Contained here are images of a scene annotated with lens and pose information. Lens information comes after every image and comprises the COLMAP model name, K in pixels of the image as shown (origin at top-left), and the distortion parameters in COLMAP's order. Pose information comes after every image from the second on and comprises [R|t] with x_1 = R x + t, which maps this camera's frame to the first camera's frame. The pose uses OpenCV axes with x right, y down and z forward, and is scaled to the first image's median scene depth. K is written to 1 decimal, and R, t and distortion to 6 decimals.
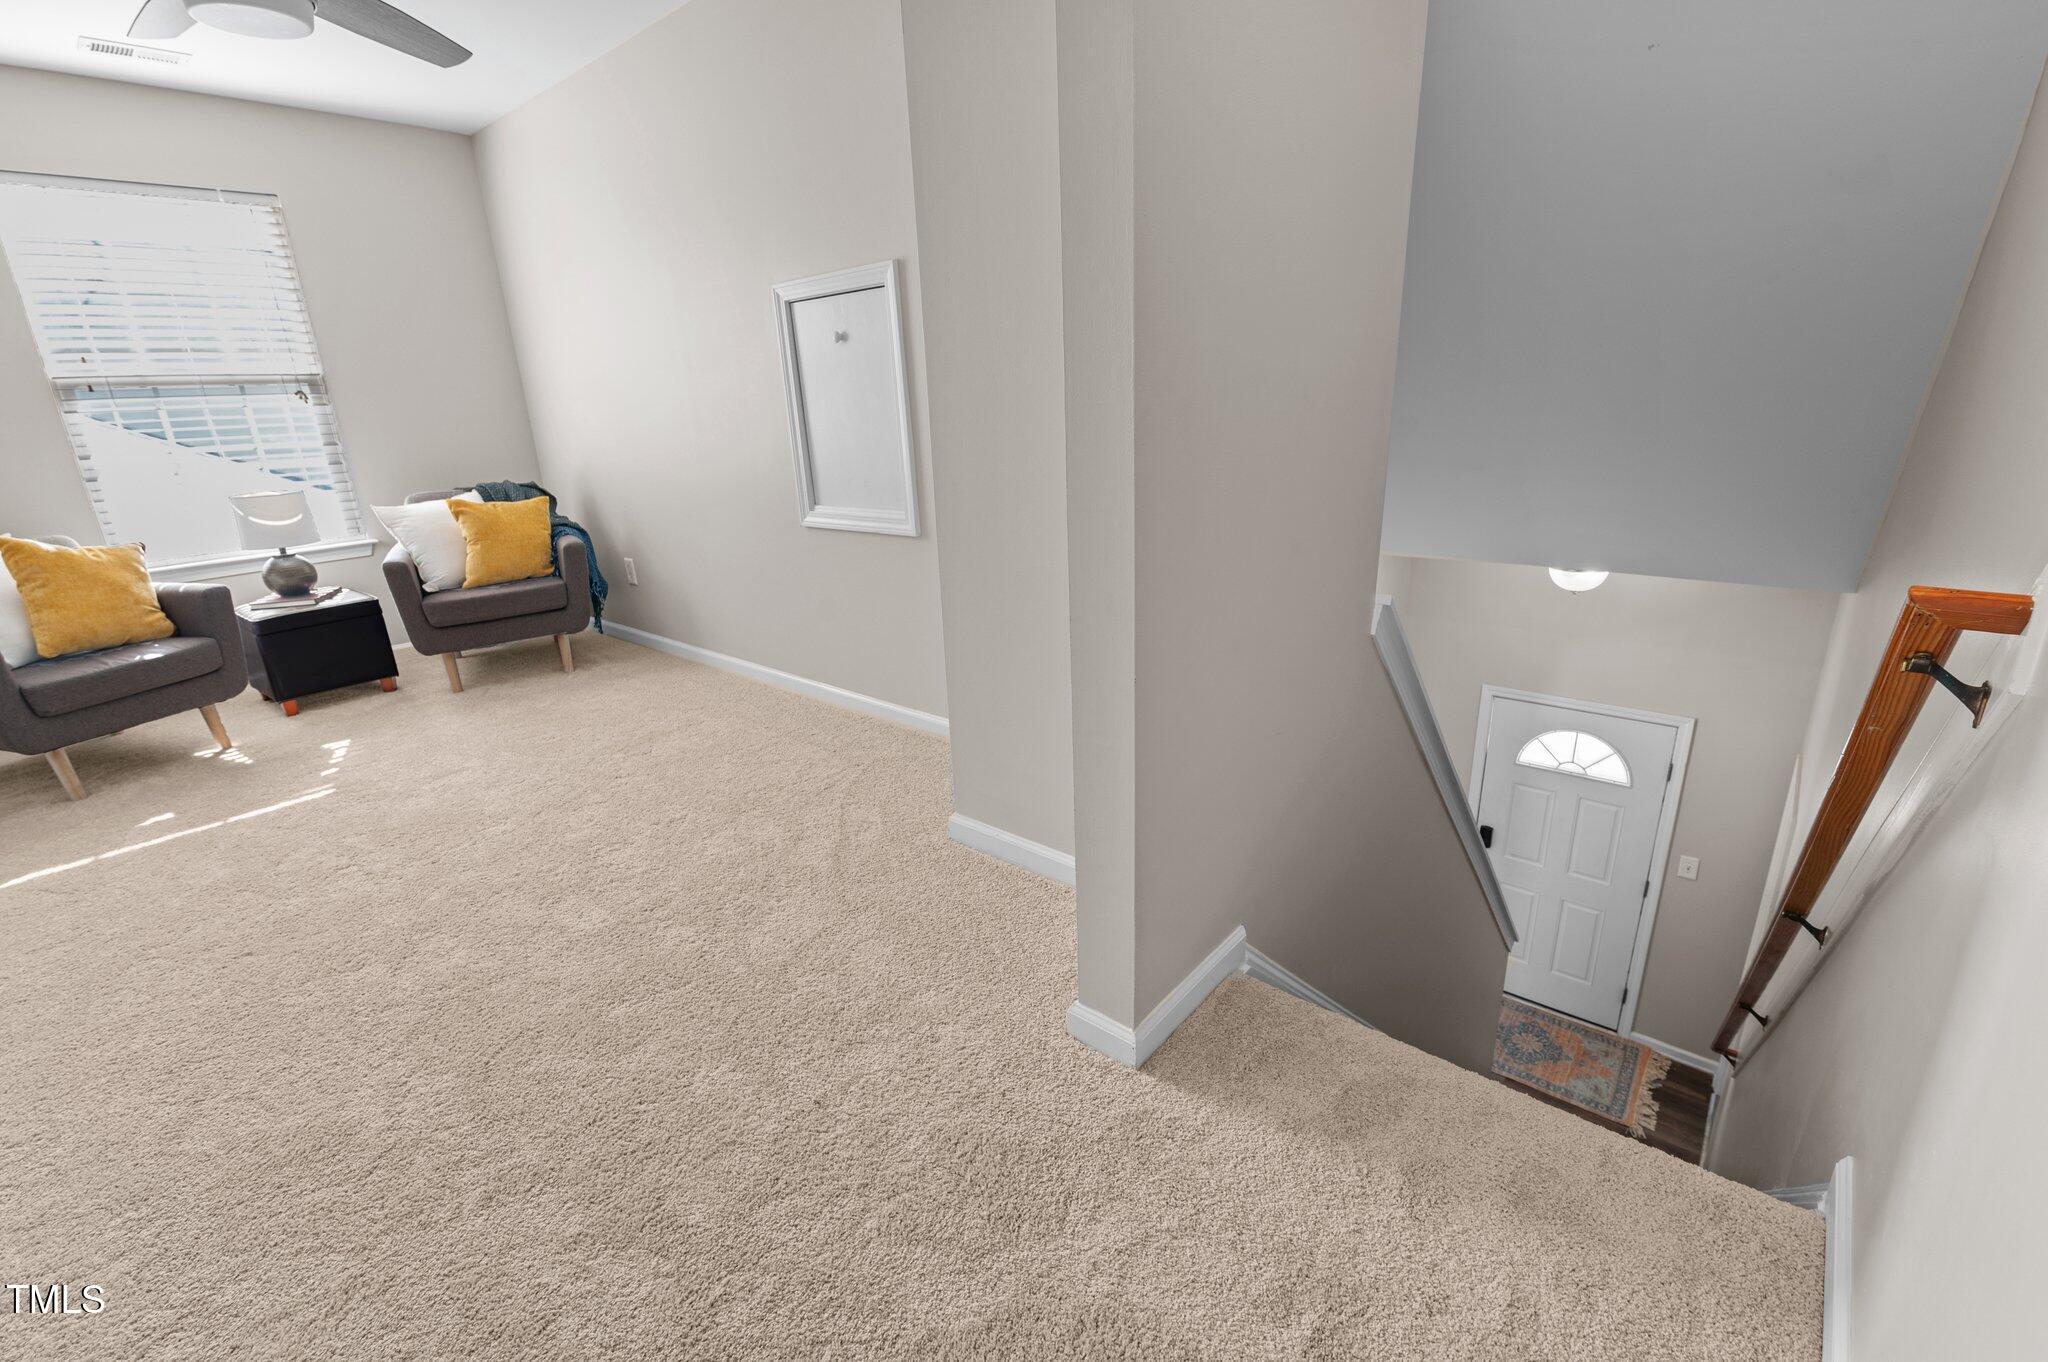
lens RADIAL K [[899.2, 0, 1024.7], [0, 899.2, 700.4], [0, 0, 1]] dist [-0.000392, -0.007148]
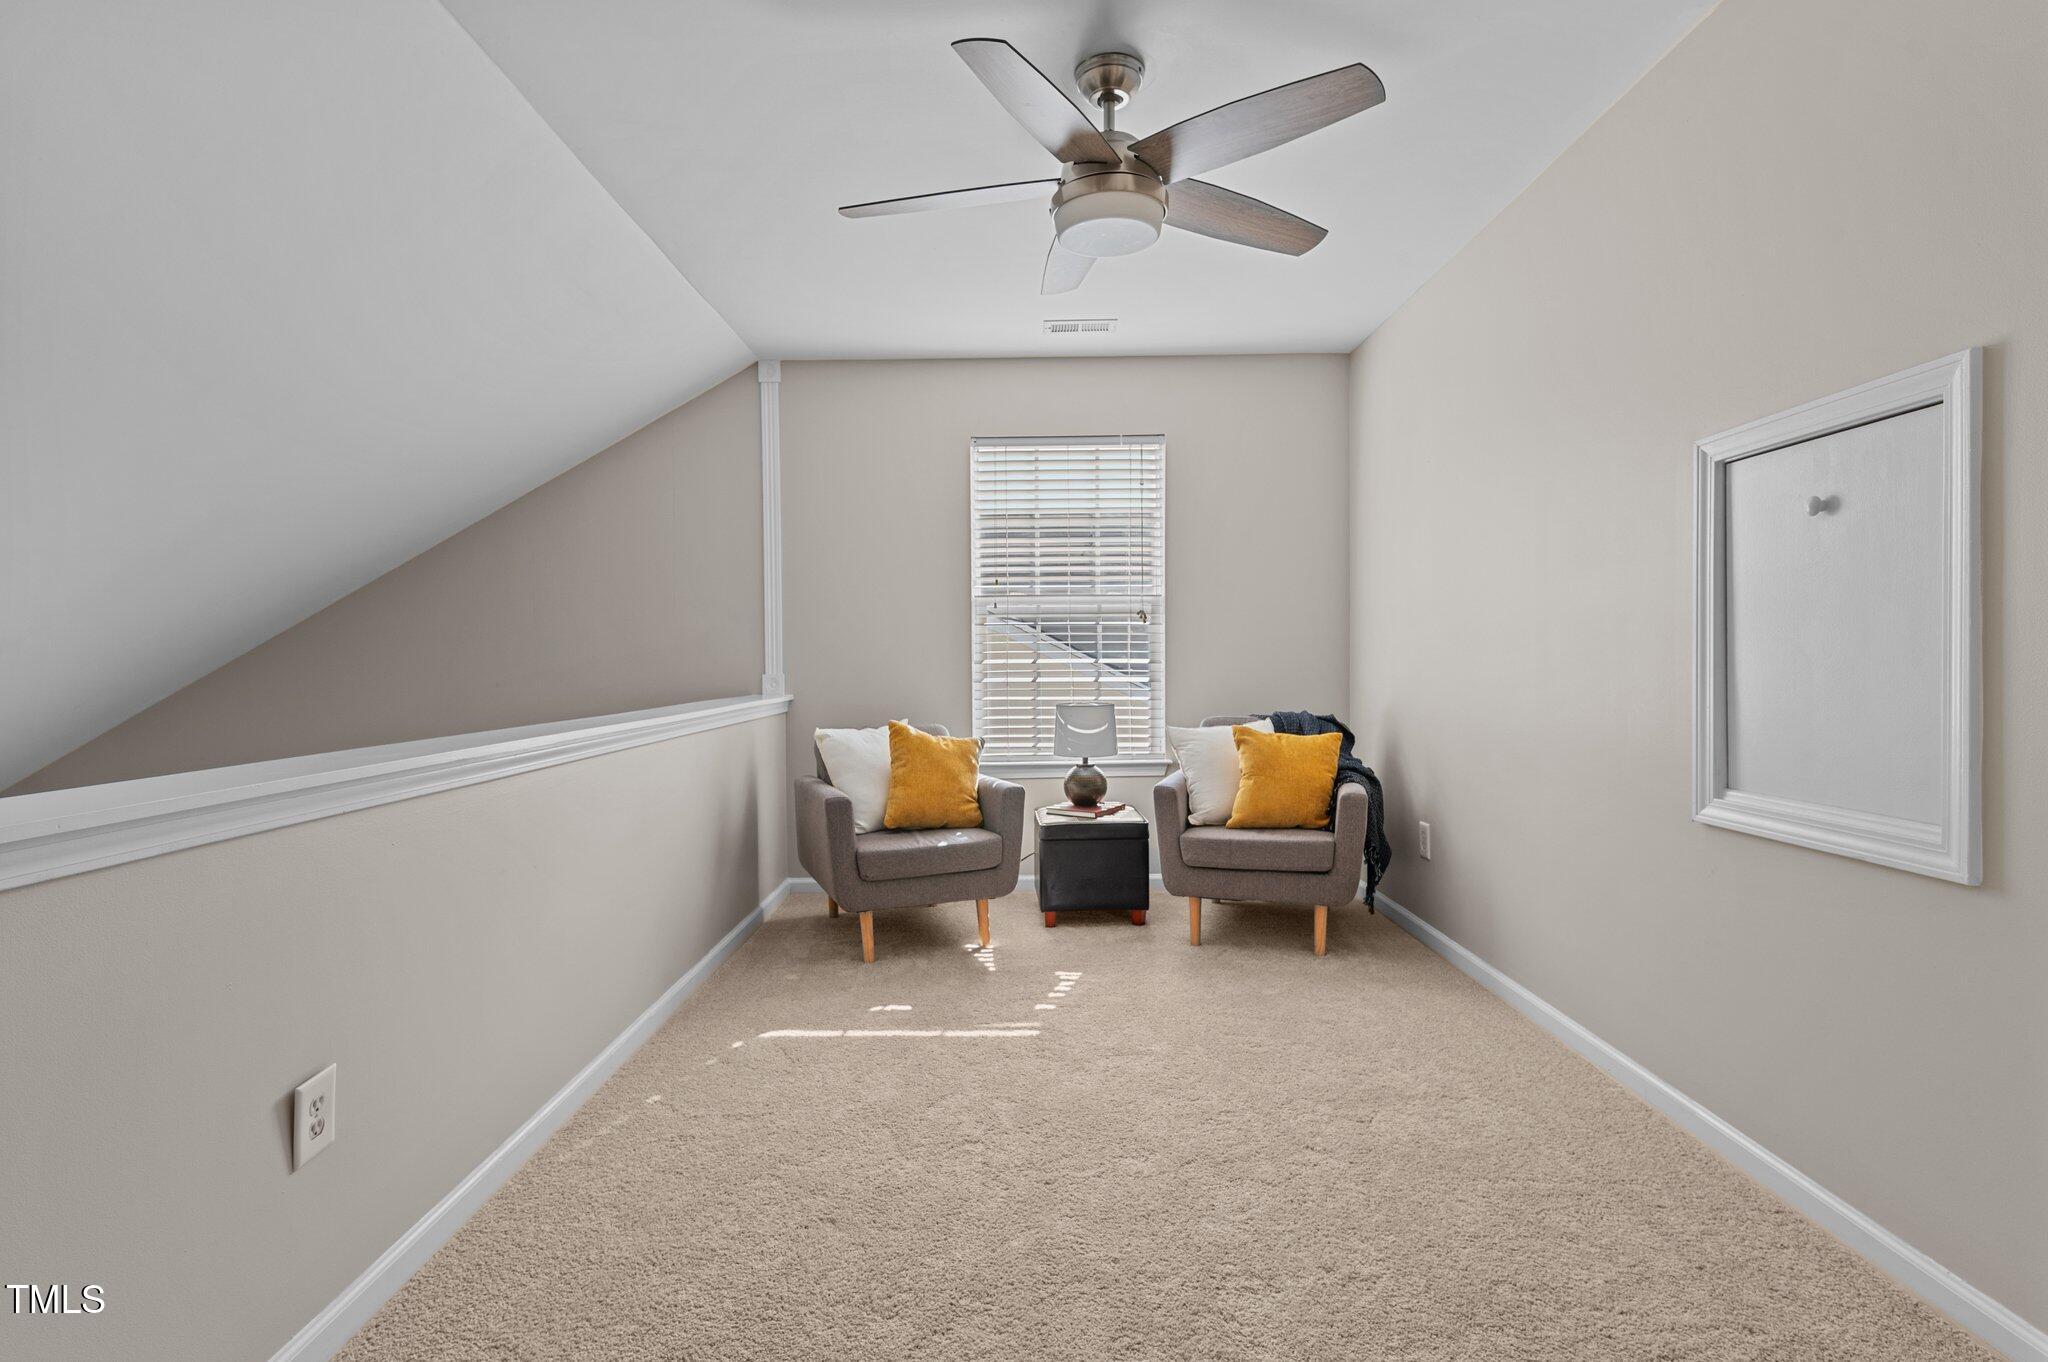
lens RADIAL K [[1001.7, 0, 1024.0], [0, 1001.7, 681.0], [0, 0, 1]] dist [0.033541, -0.011195]
pose [[0.655107, 0.051196, -0.753800, -0.038393], [-0.261174, 0.951541, -0.162353, -0.055274], [0.708959, 0.303232, 0.636732, 0.226590]]
